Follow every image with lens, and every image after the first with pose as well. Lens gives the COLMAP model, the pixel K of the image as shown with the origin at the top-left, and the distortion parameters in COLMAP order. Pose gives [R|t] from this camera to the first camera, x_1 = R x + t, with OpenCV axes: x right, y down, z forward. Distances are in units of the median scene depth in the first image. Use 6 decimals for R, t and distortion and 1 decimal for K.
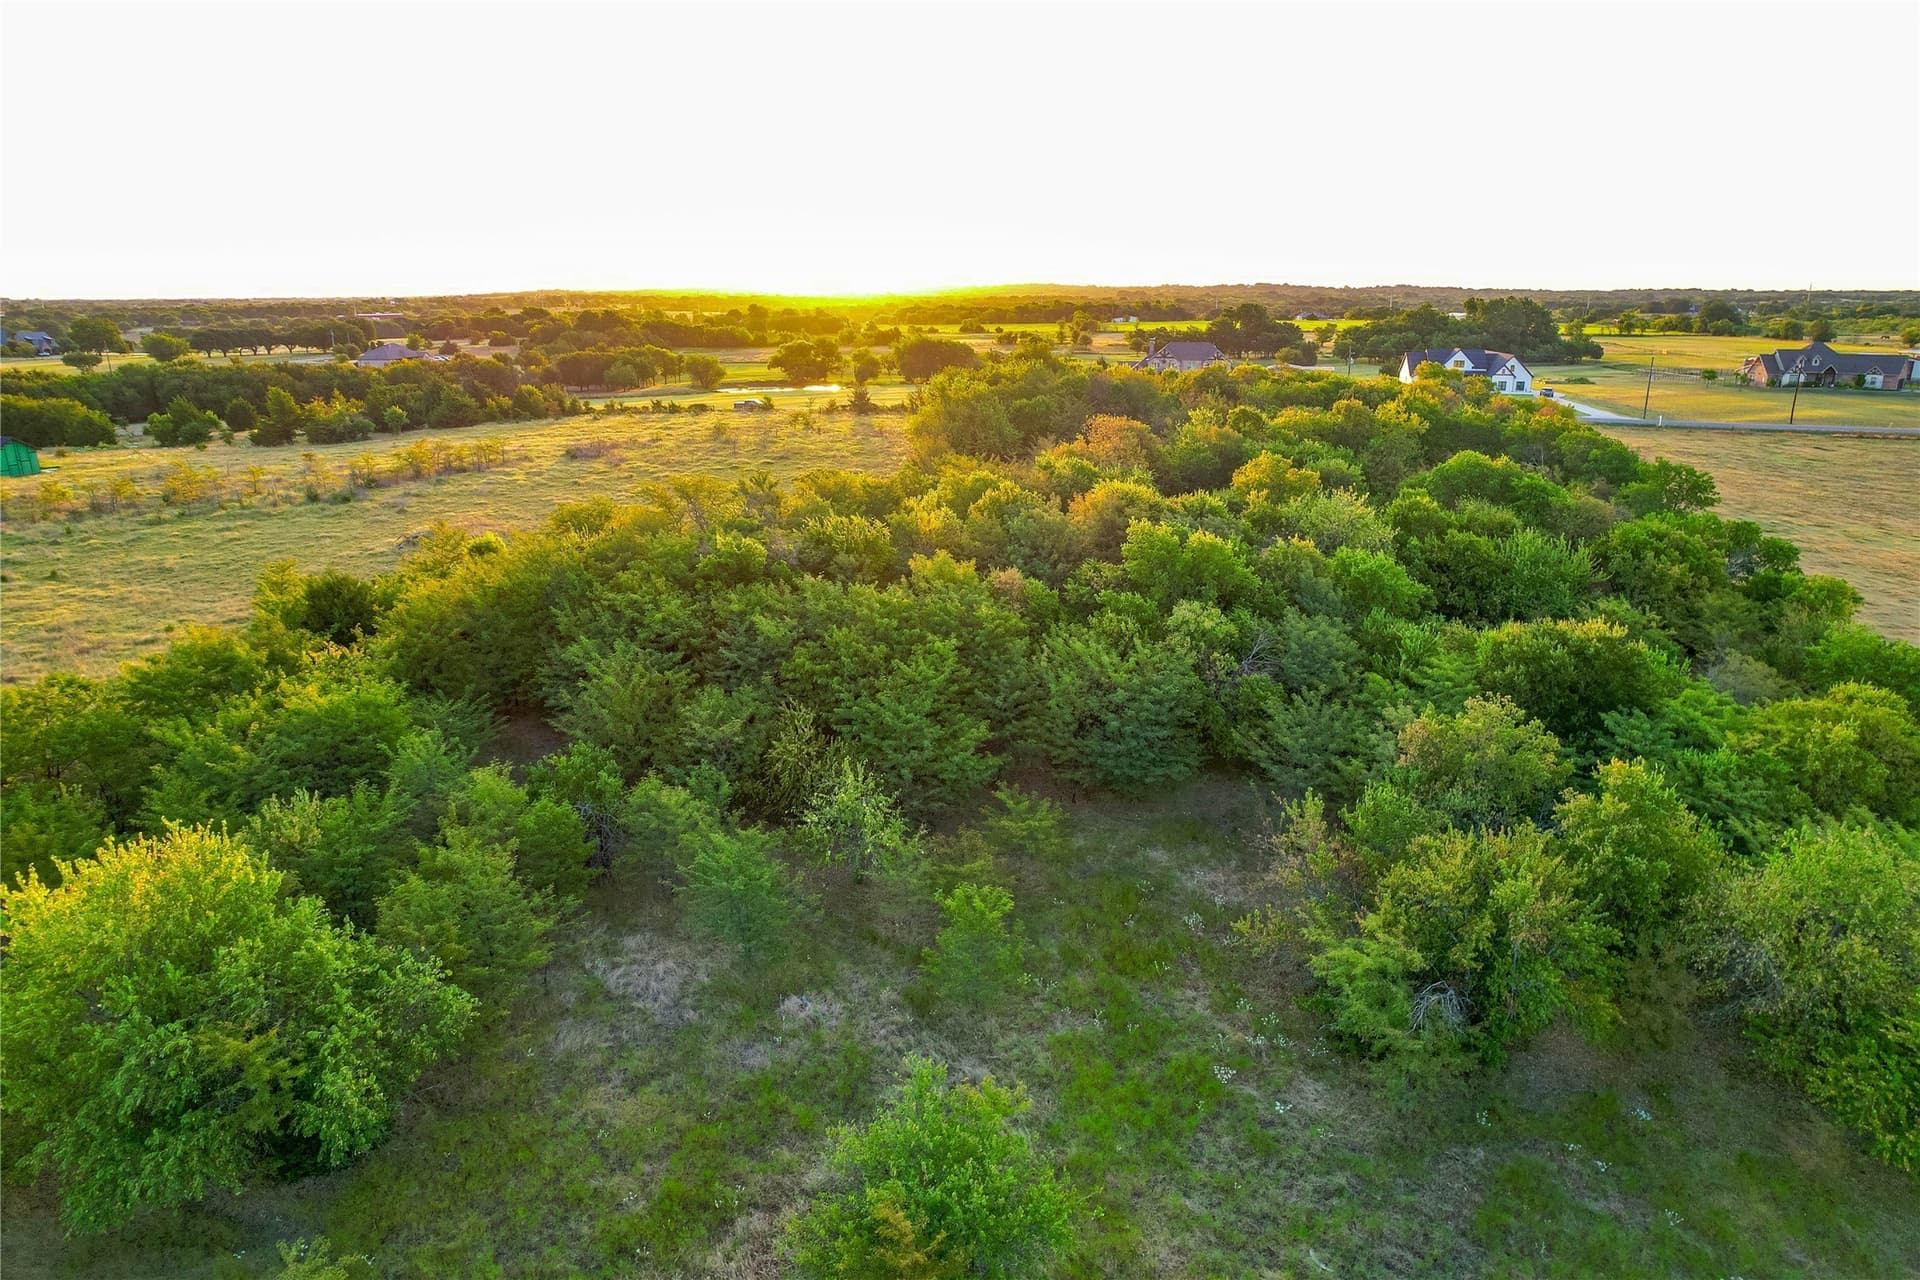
lens RADIAL K [[1227.5, 0, 970.0], [0, 1227.5, 643.7], [0, 0, 1]] dist [-0.070152, 0.056898]
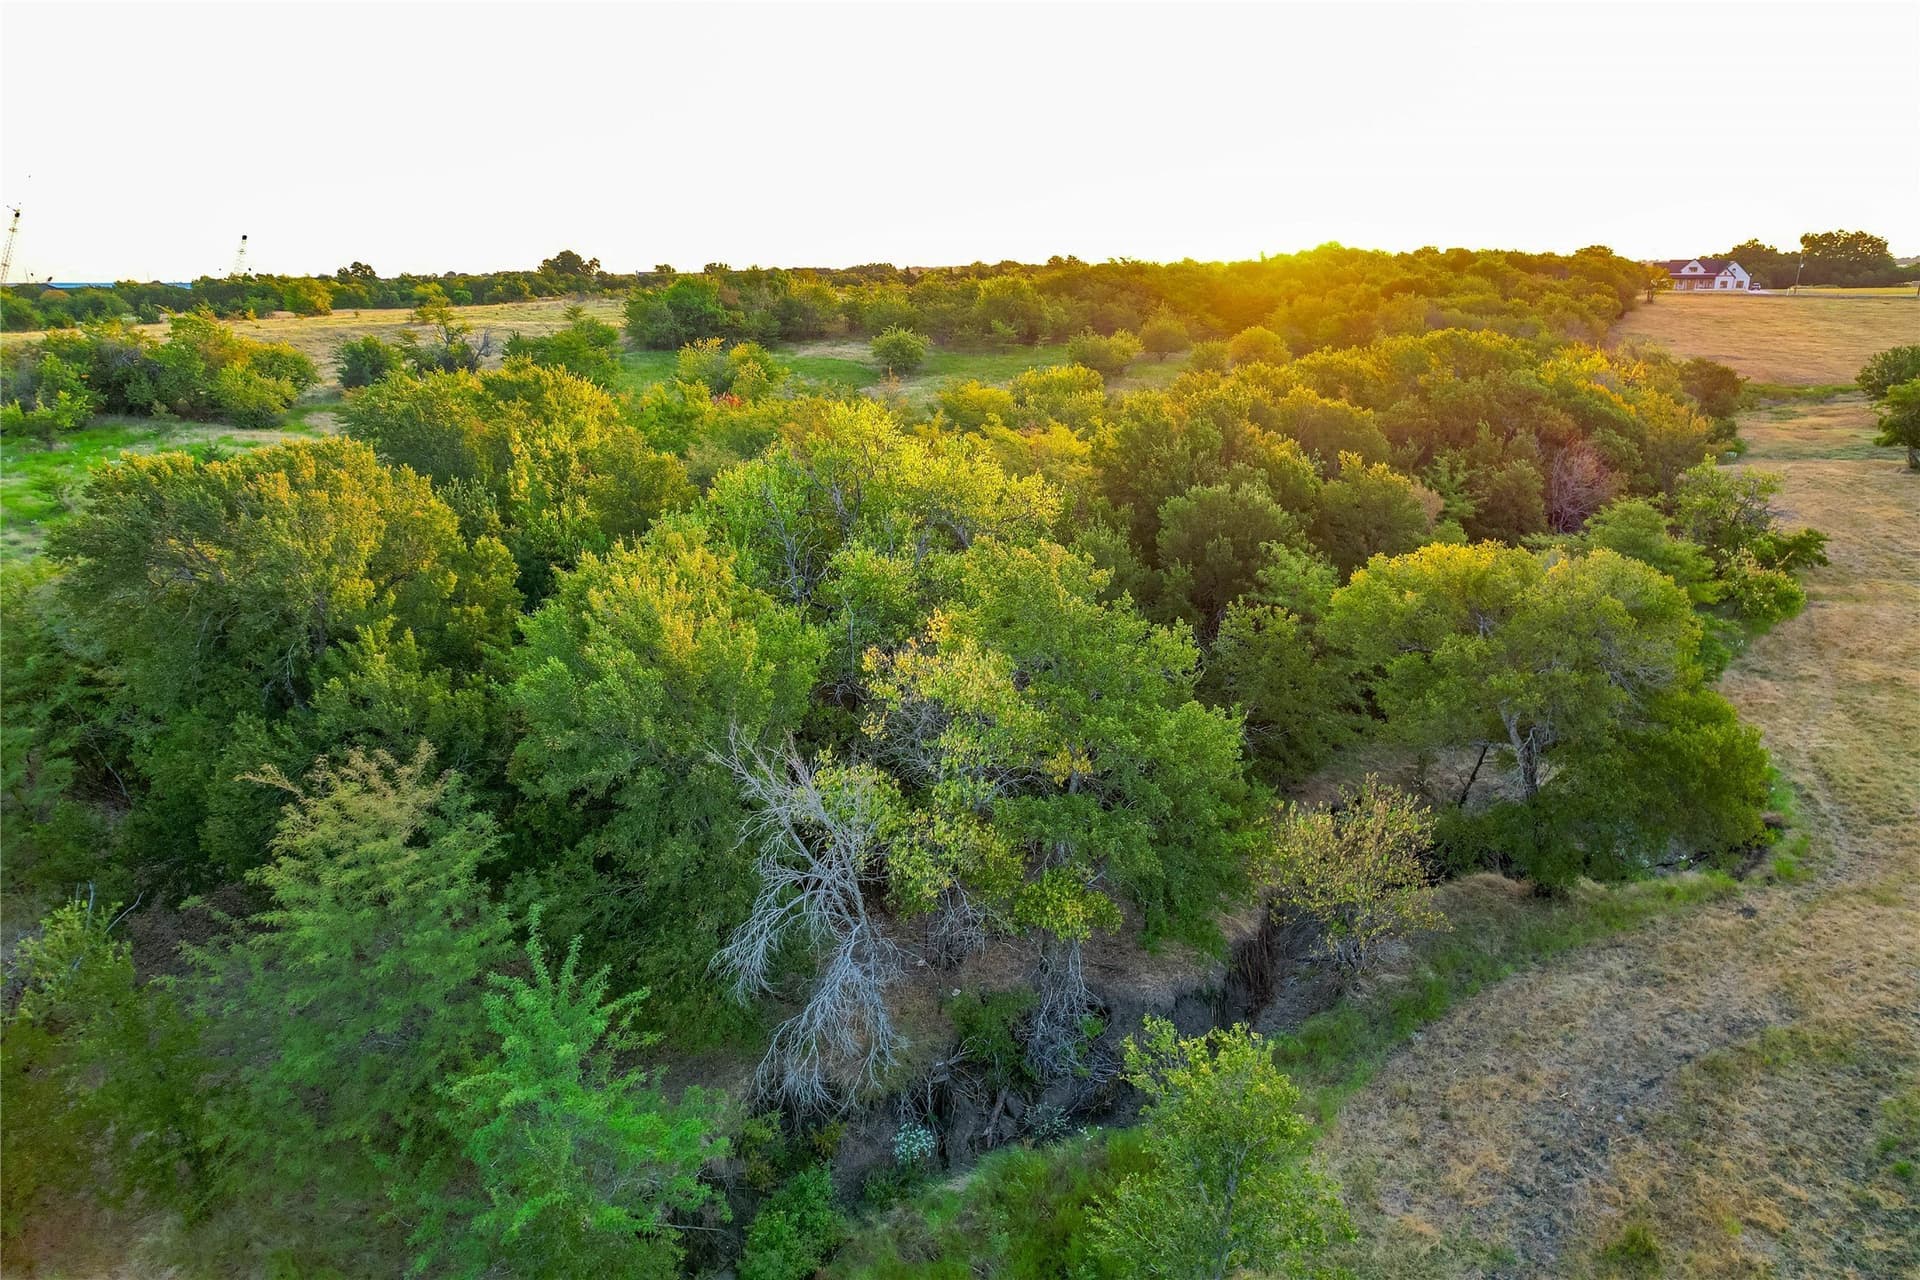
lens RADIAL K [[1227.5, 0, 963.9], [0, 1227.5, 651.6], [0, 0, 1]] dist [-0.070152, 0.056898]
pose [[0.938736, 0.098913, -0.330137, 0.235720], [-0.091412, 0.995080, 0.038212, 0.387215], [0.332292, -0.005692, 0.943159, -0.950912]]
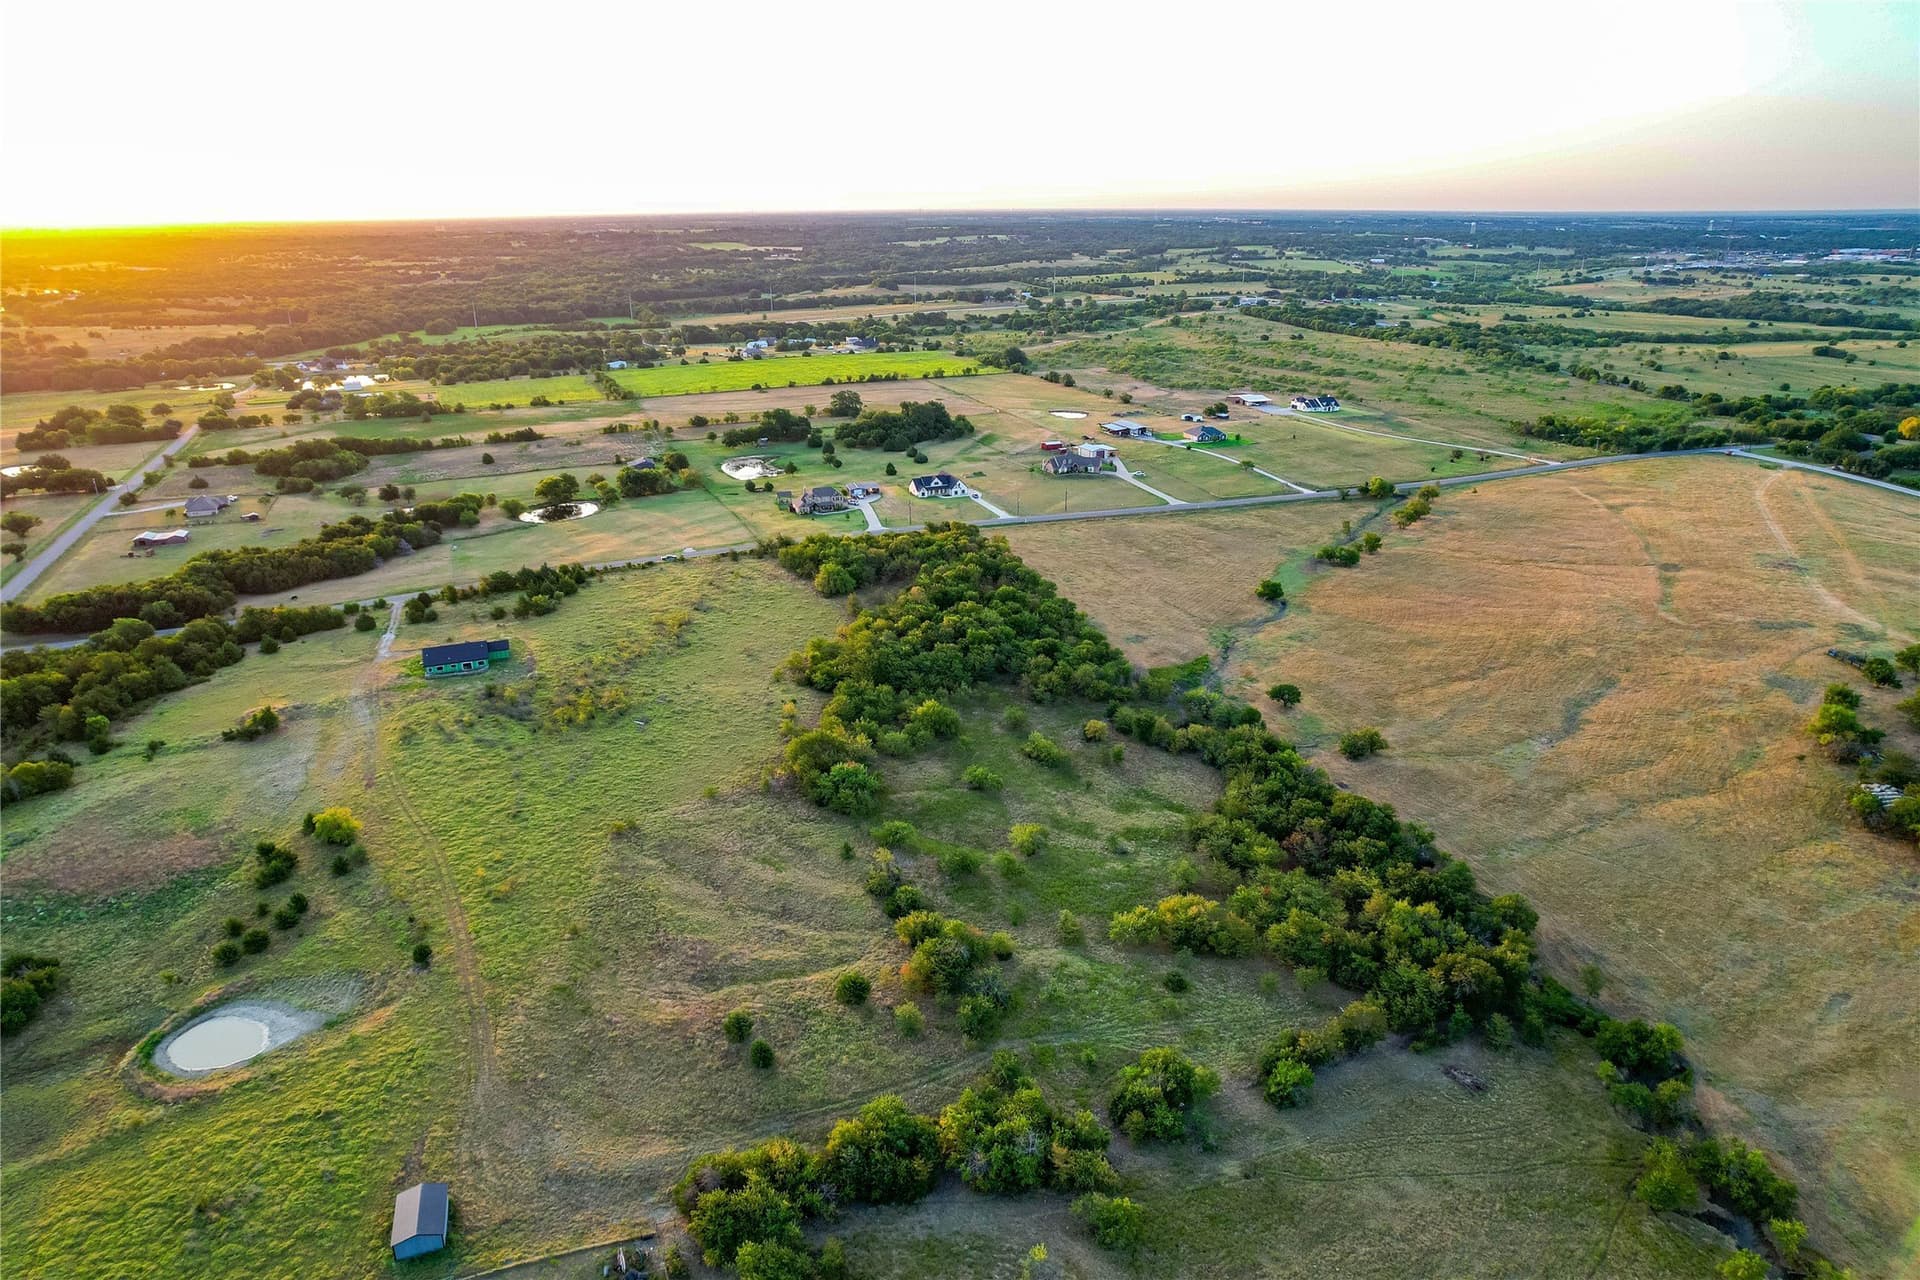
lens RADIAL K [[1227.5, 0, 961.4], [0, 1227.5, 639.1], [0, 0, 1]] dist [-0.070152, 0.056898]
pose [[0.866620, -0.175191, 0.467202, -1.223392], [0.144446, 0.984328, 0.101166, -0.311079], [-0.477603, -0.020187, 0.878344, -1.872918]]
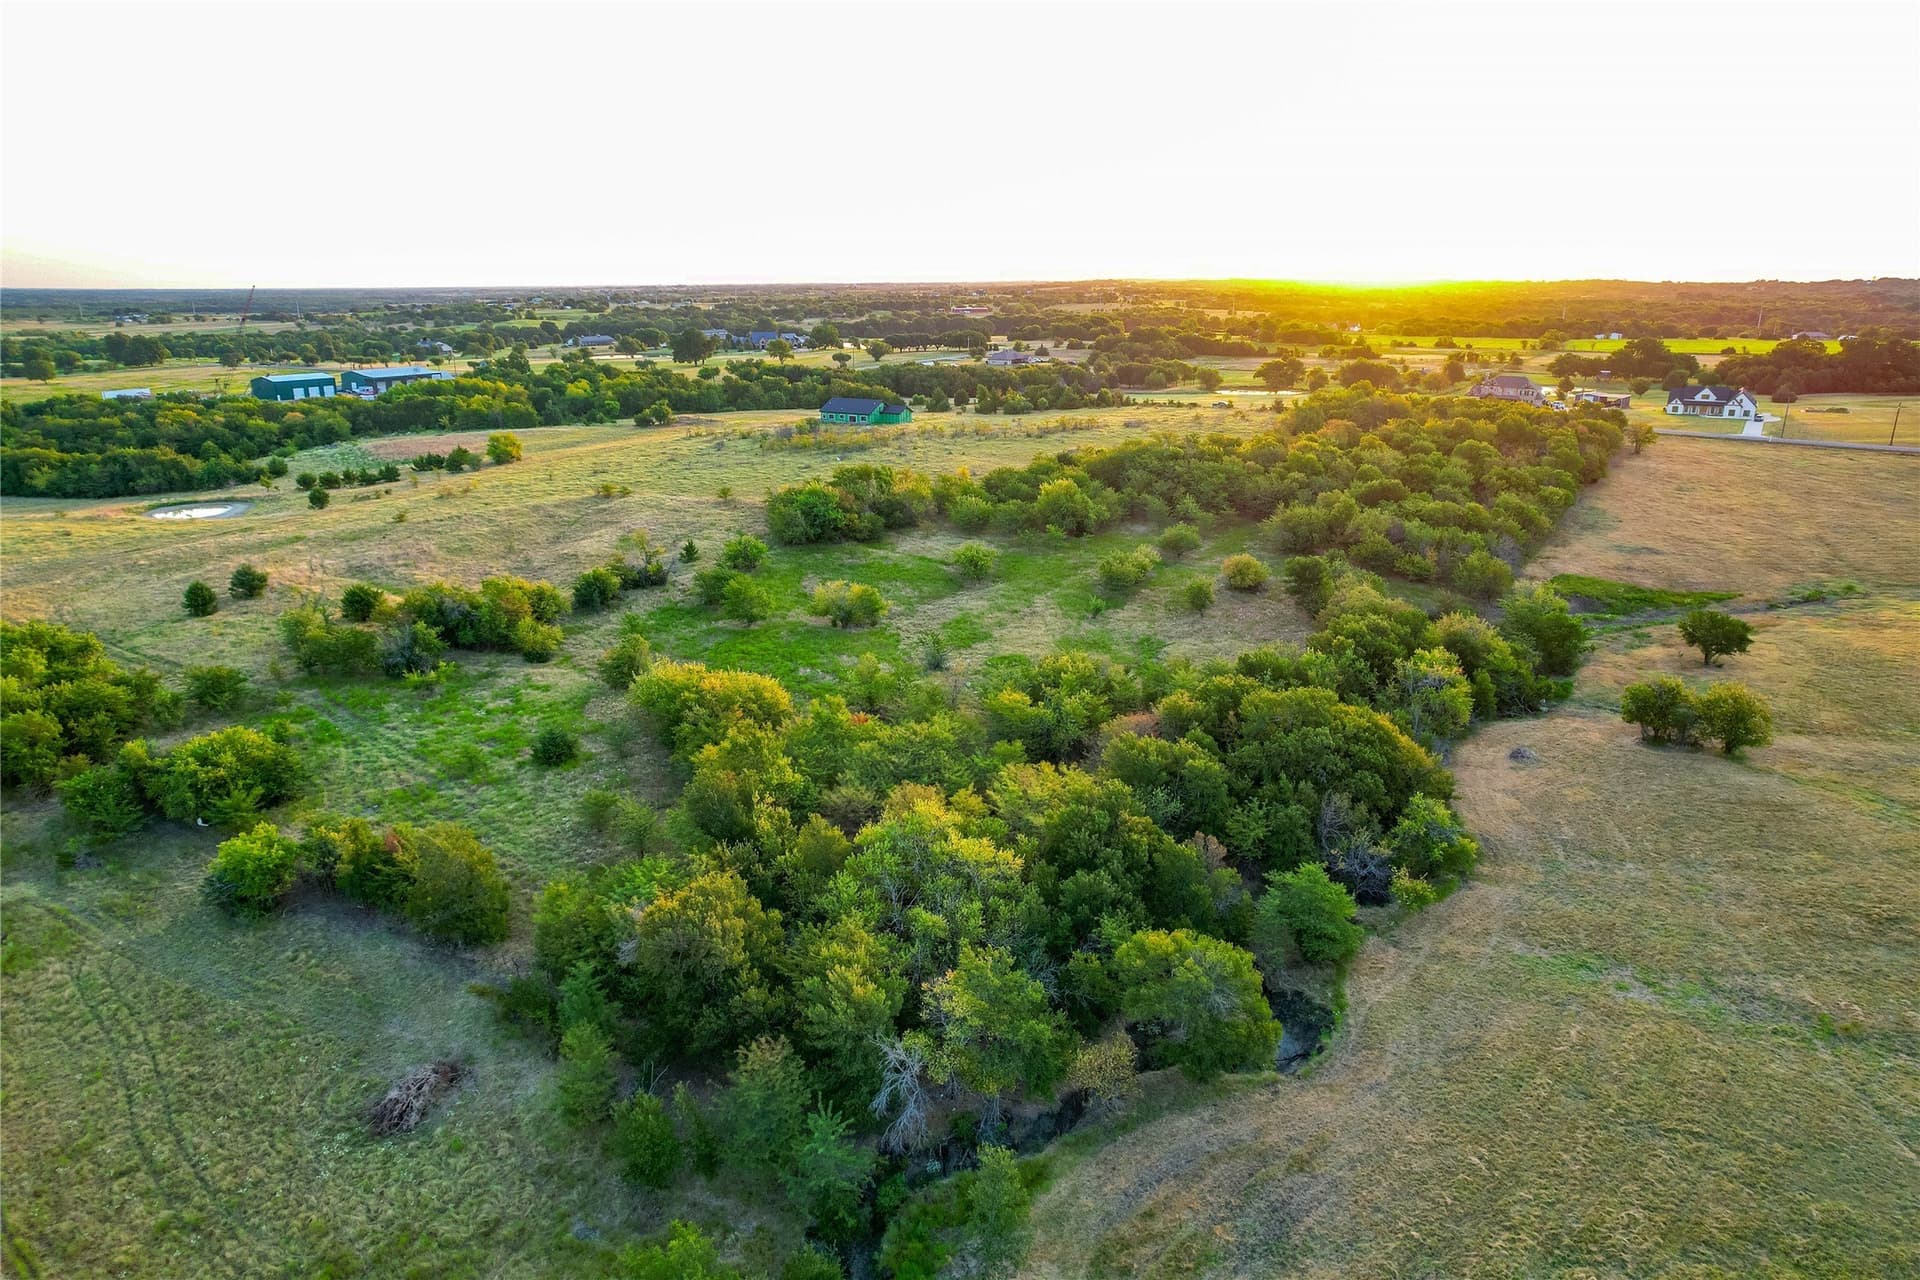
lens RADIAL K [[1227.5, 0, 963.2], [0, 1227.5, 644.6], [0, 0, 1]] dist [-0.070152, 0.056898]
pose [[0.908870, 0.117891, -0.400070, 0.375944], [-0.113433, 0.992933, 0.034899, 0.218147], [0.401357, 0.013662, 0.915820, -1.272532]]
